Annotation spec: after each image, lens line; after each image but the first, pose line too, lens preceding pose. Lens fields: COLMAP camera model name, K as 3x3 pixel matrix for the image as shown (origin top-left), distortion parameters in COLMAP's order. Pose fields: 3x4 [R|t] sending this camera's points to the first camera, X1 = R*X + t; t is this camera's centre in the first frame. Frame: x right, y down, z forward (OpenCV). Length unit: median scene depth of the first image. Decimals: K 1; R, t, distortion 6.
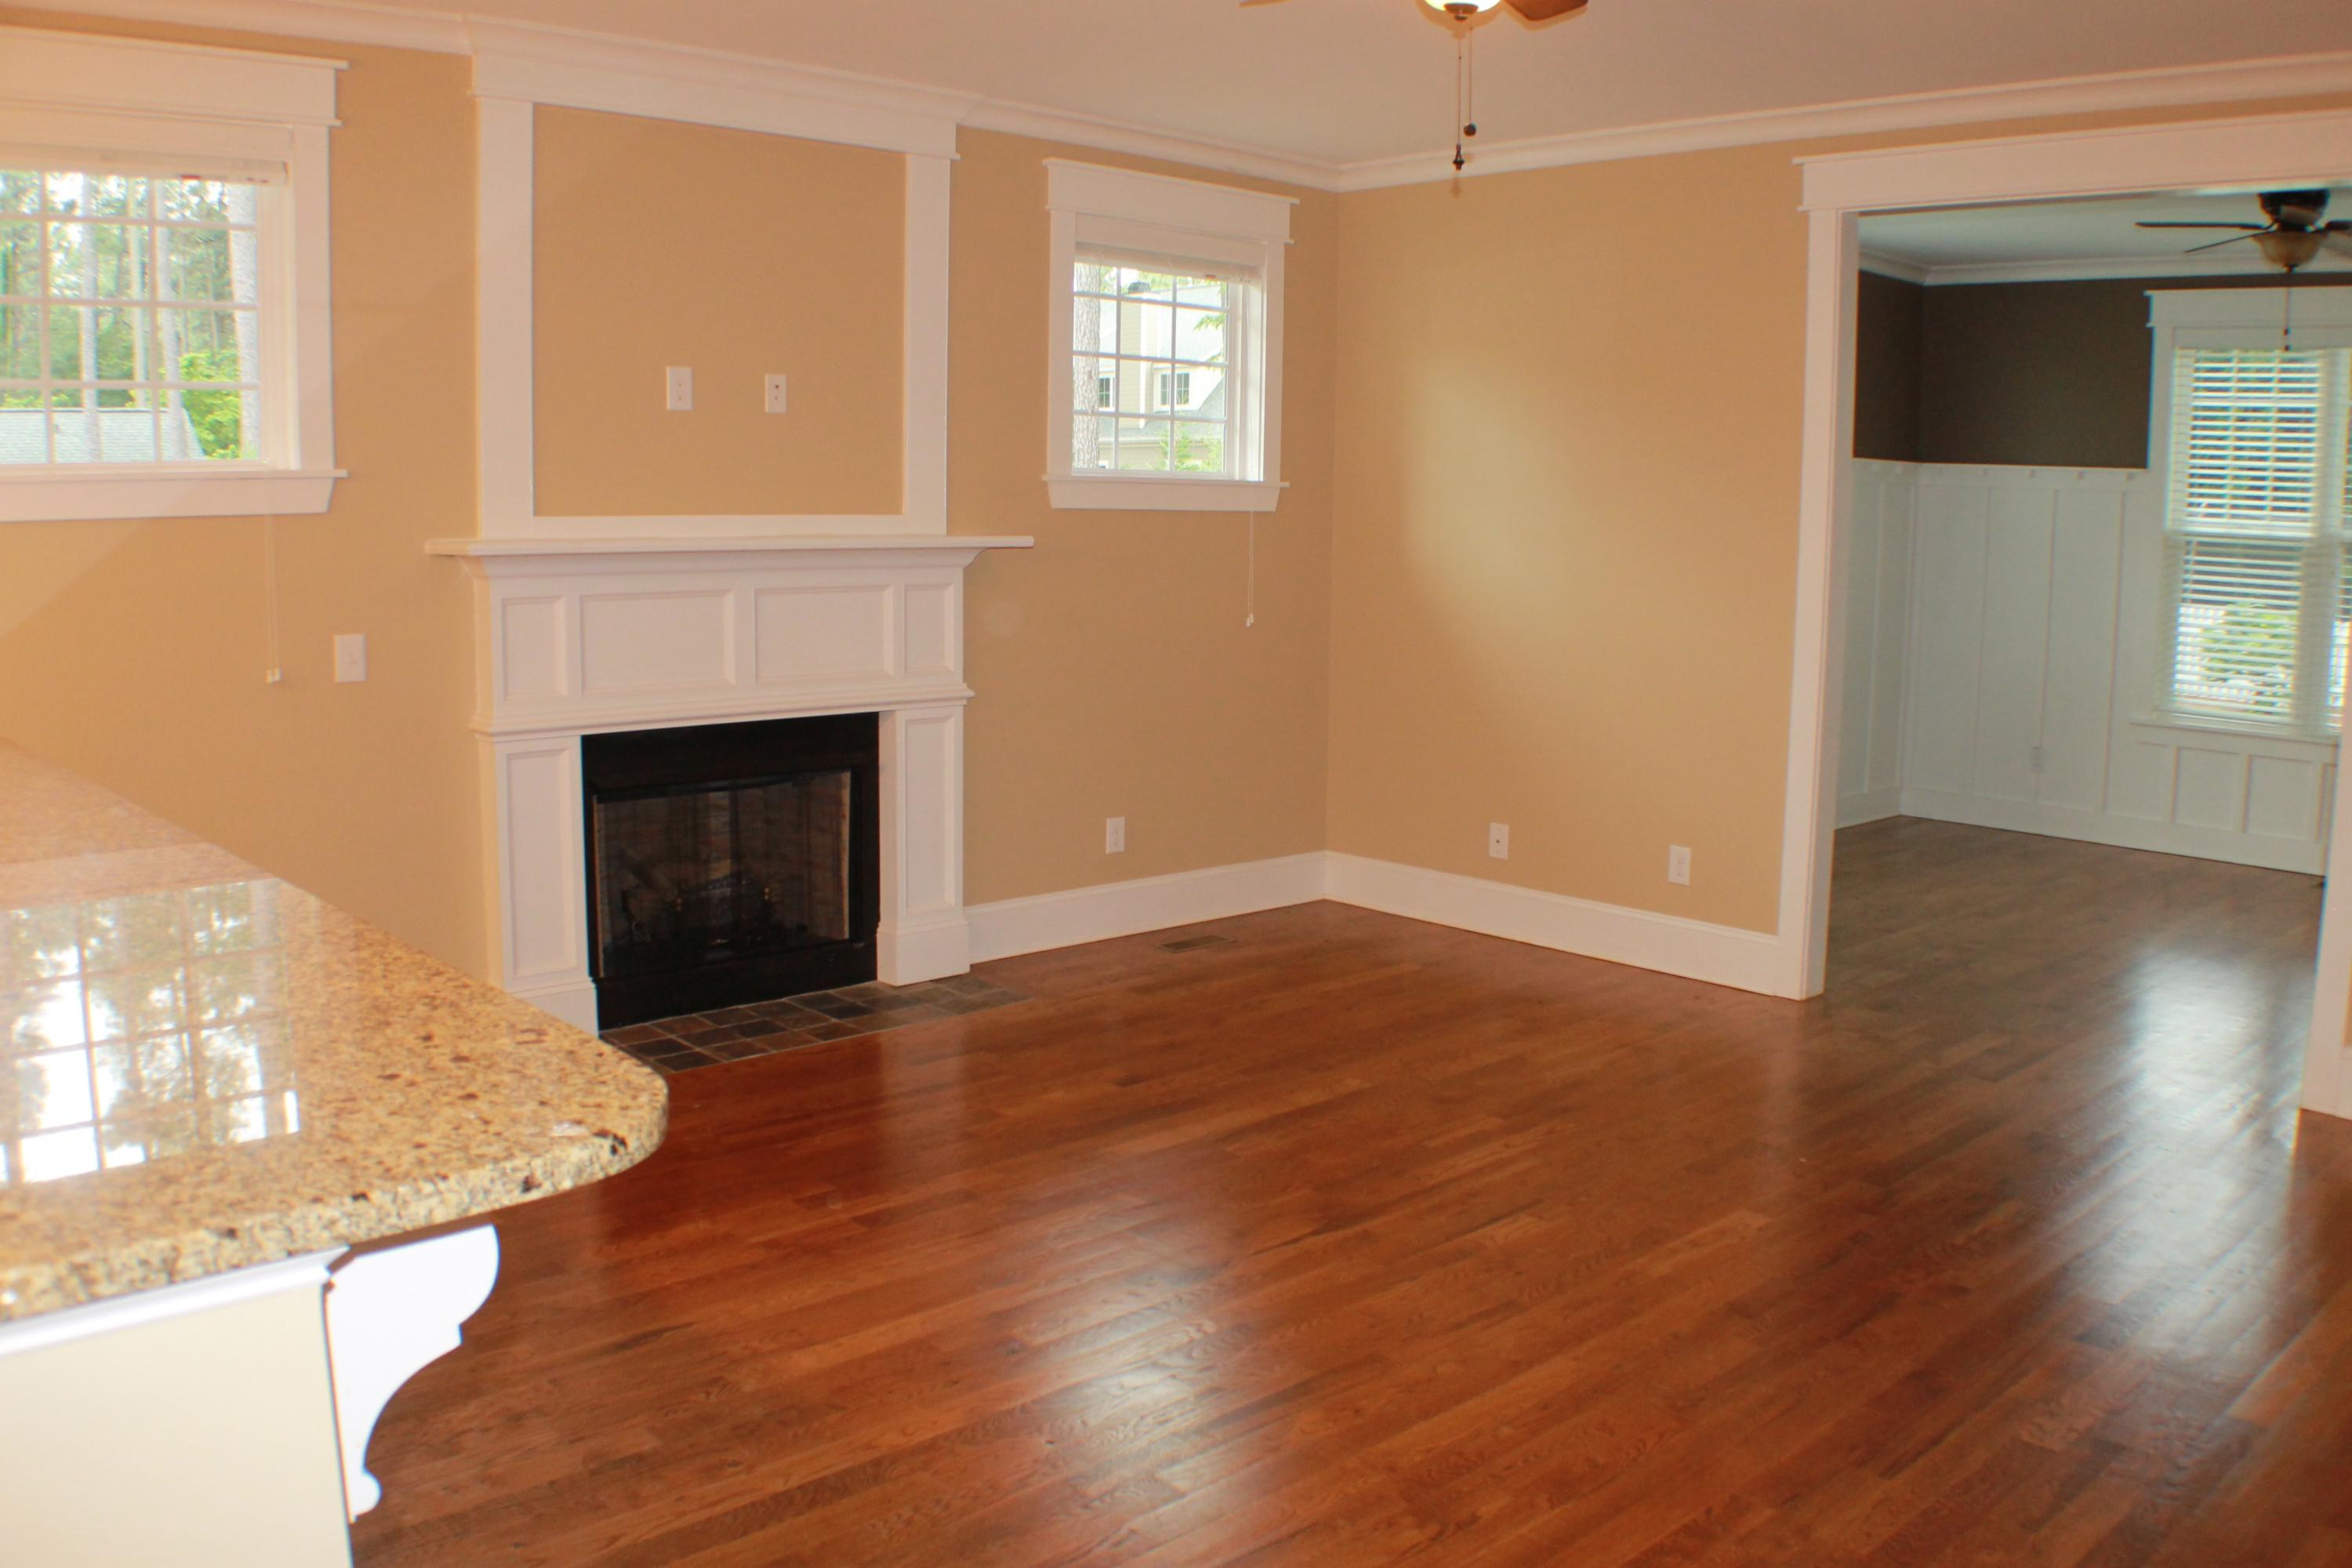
lens RADIAL K [[1924.2, 0, 1176.0], [0, 1924.2, 784.0], [0, 0, 1]] dist [-0.169284, 0.047546]
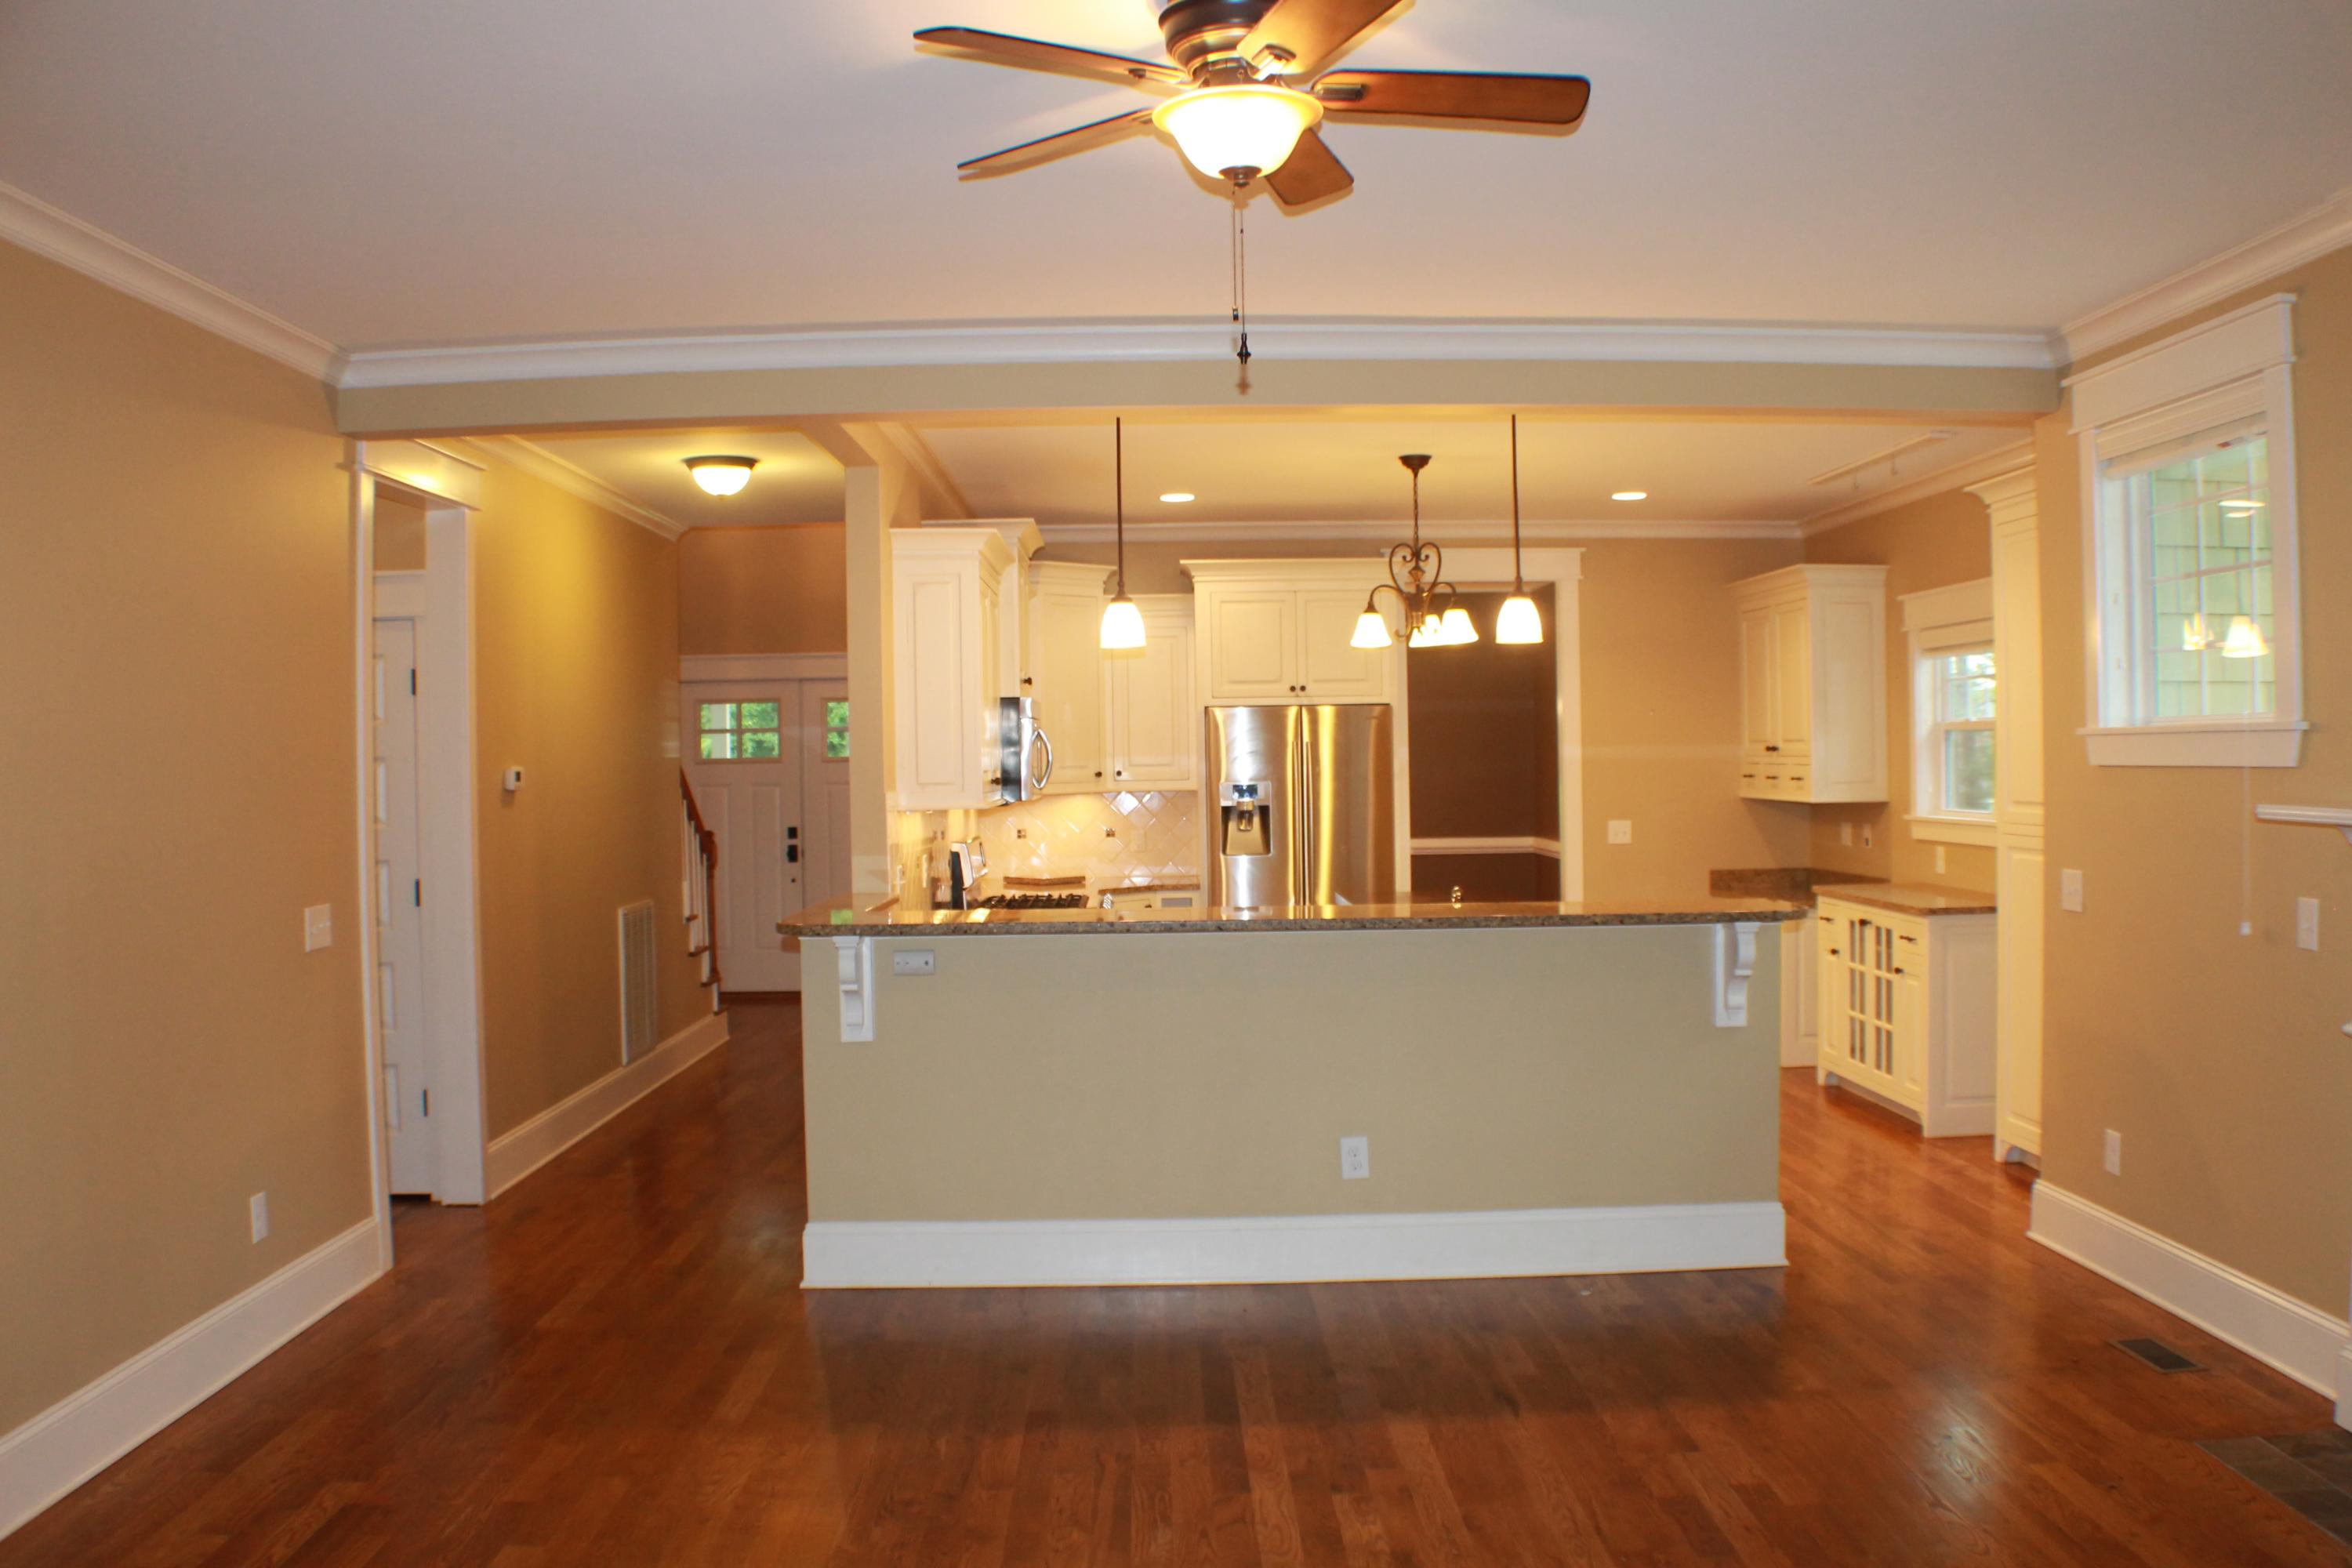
lens RADIAL K [[1924.2, 0, 1176.0], [0, 1924.2, 784.0], [0, 0, 1]] dist [-0.169284, 0.047546]
pose [[-0.657955, 0.015172, -0.752905, 0.498901], [-0.105450, 0.988090, 0.112062, -0.146889], [0.745638, 0.153125, -0.648519, 0.952781]]
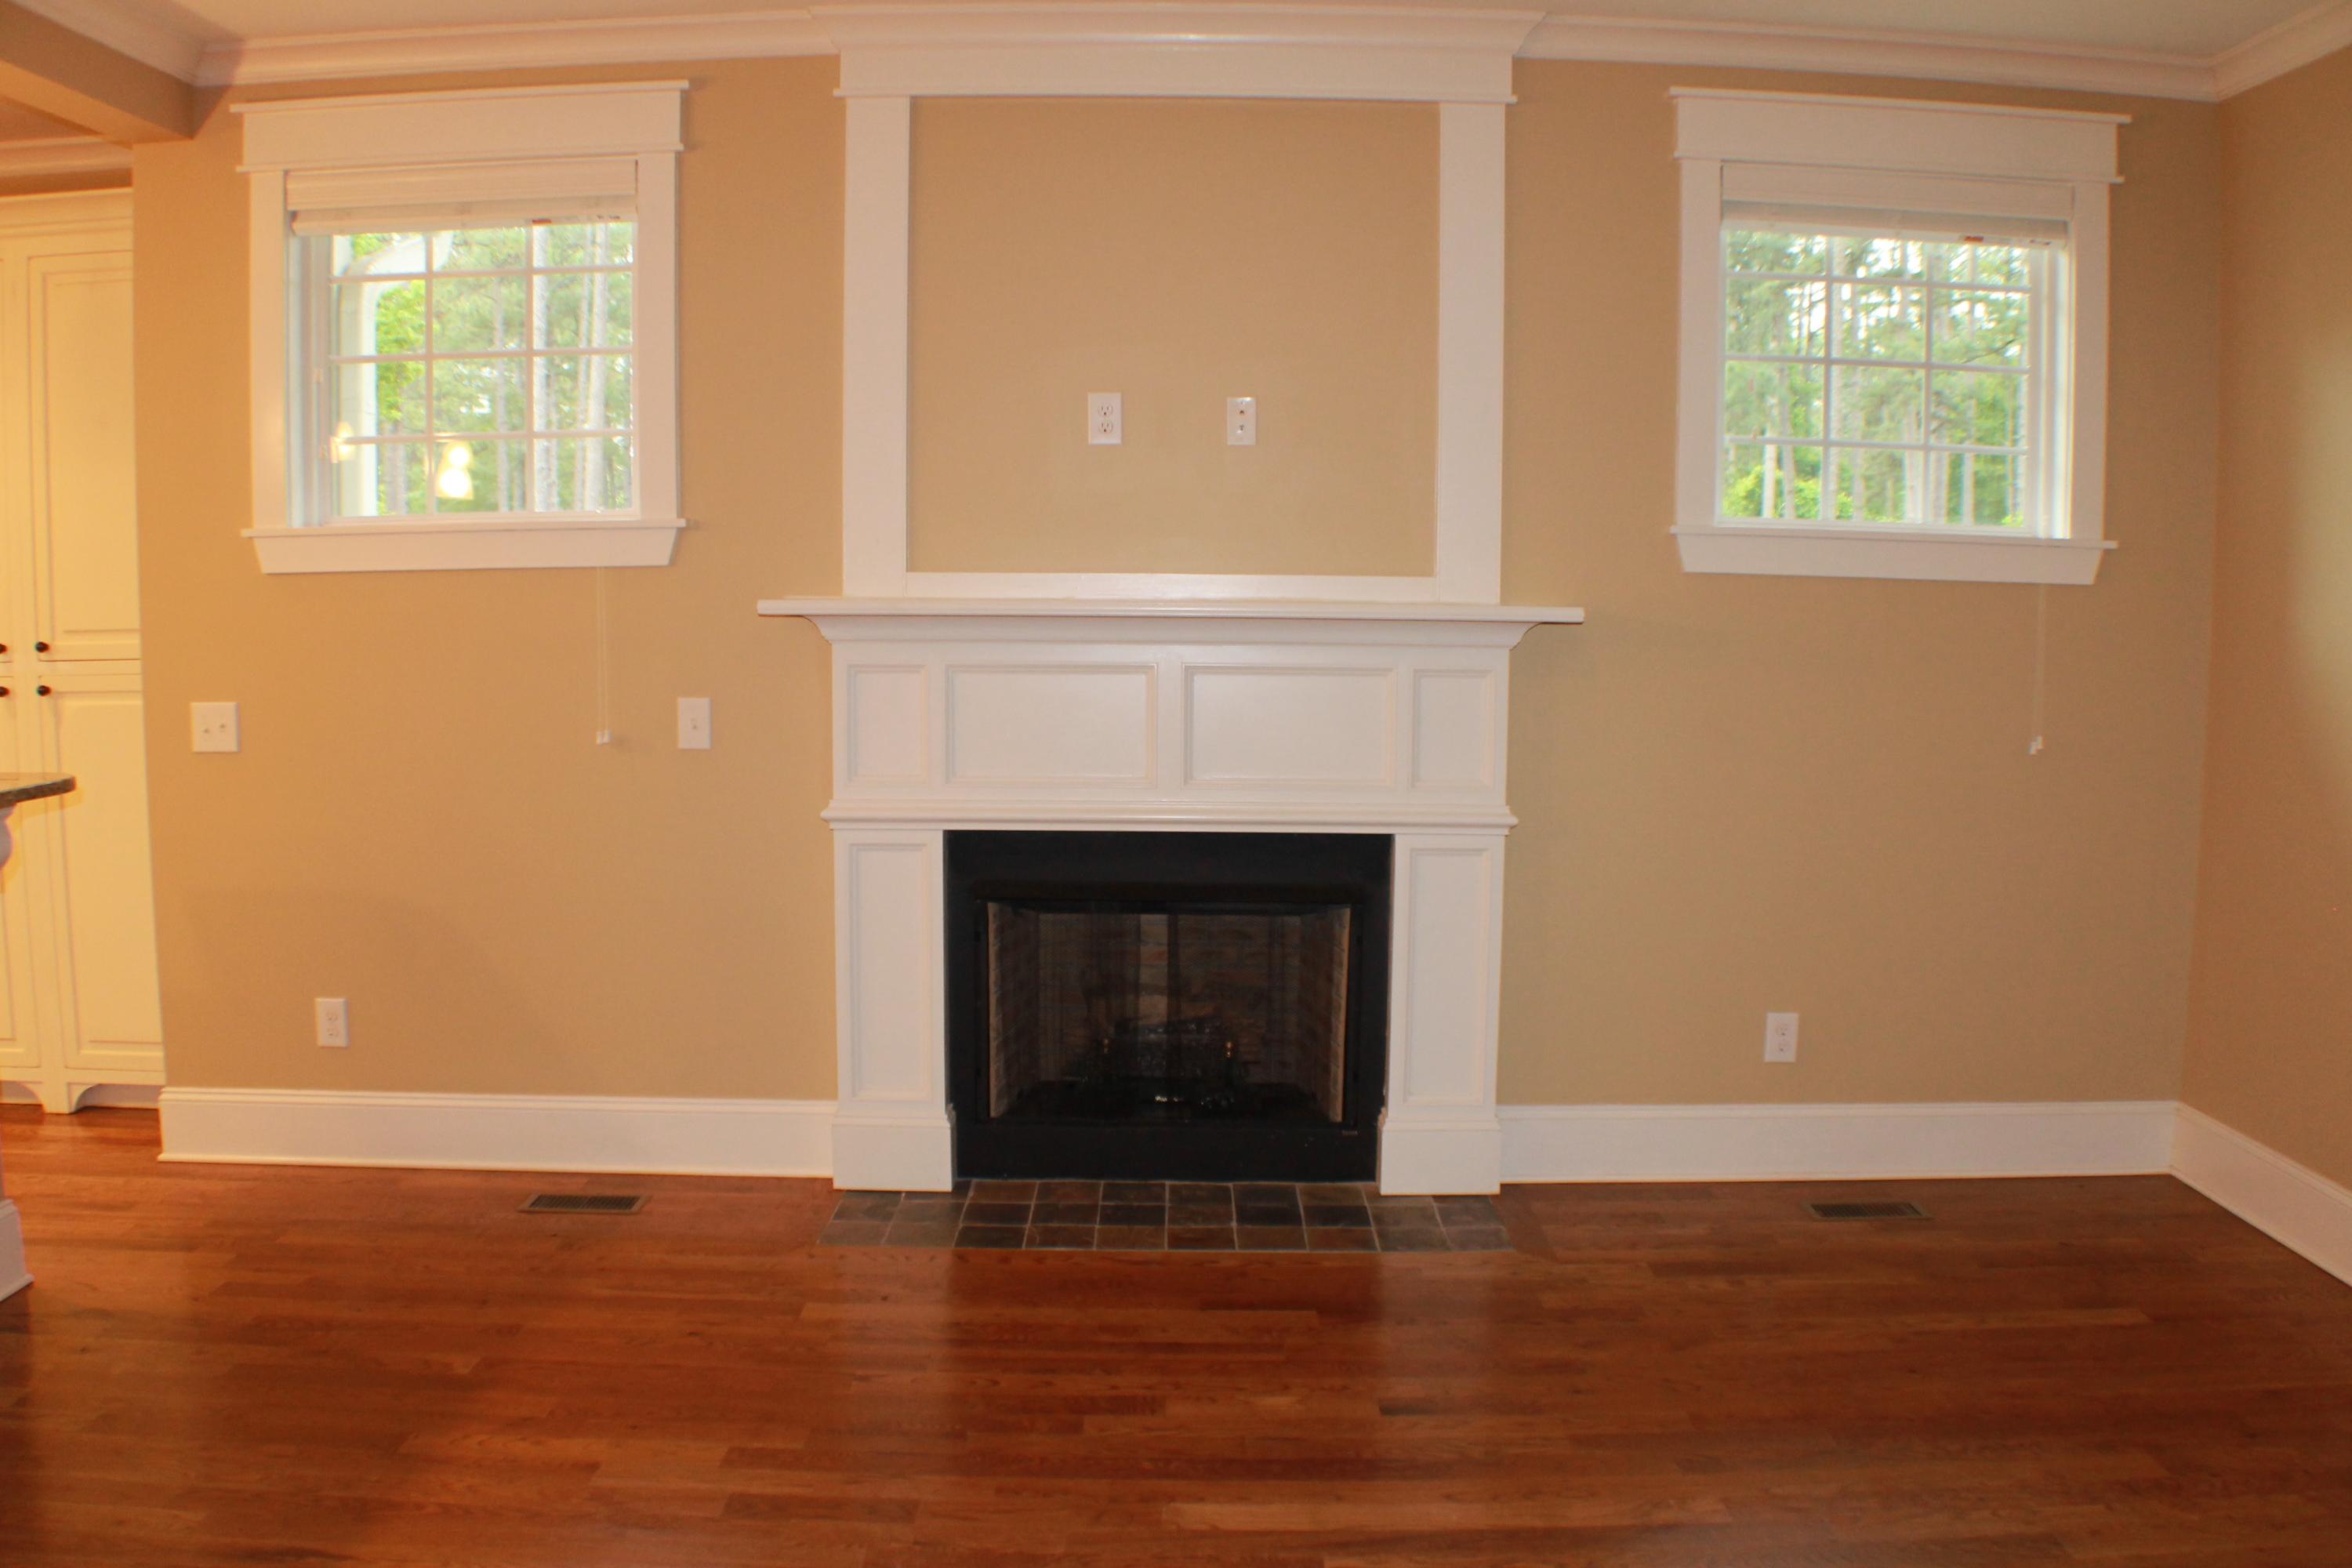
lens RADIAL K [[1954.0, 0, 1176.0], [0, 1954.0, 784.0], [0, 0, 1]] dist [-0.188247, 0.044760]
pose [[0.735872, 0.068252, -0.673672, 0.311539], [-0.097714, 0.995197, -0.005909, -0.045920], [0.670033, 0.070176, 0.739007, 0.377461]]
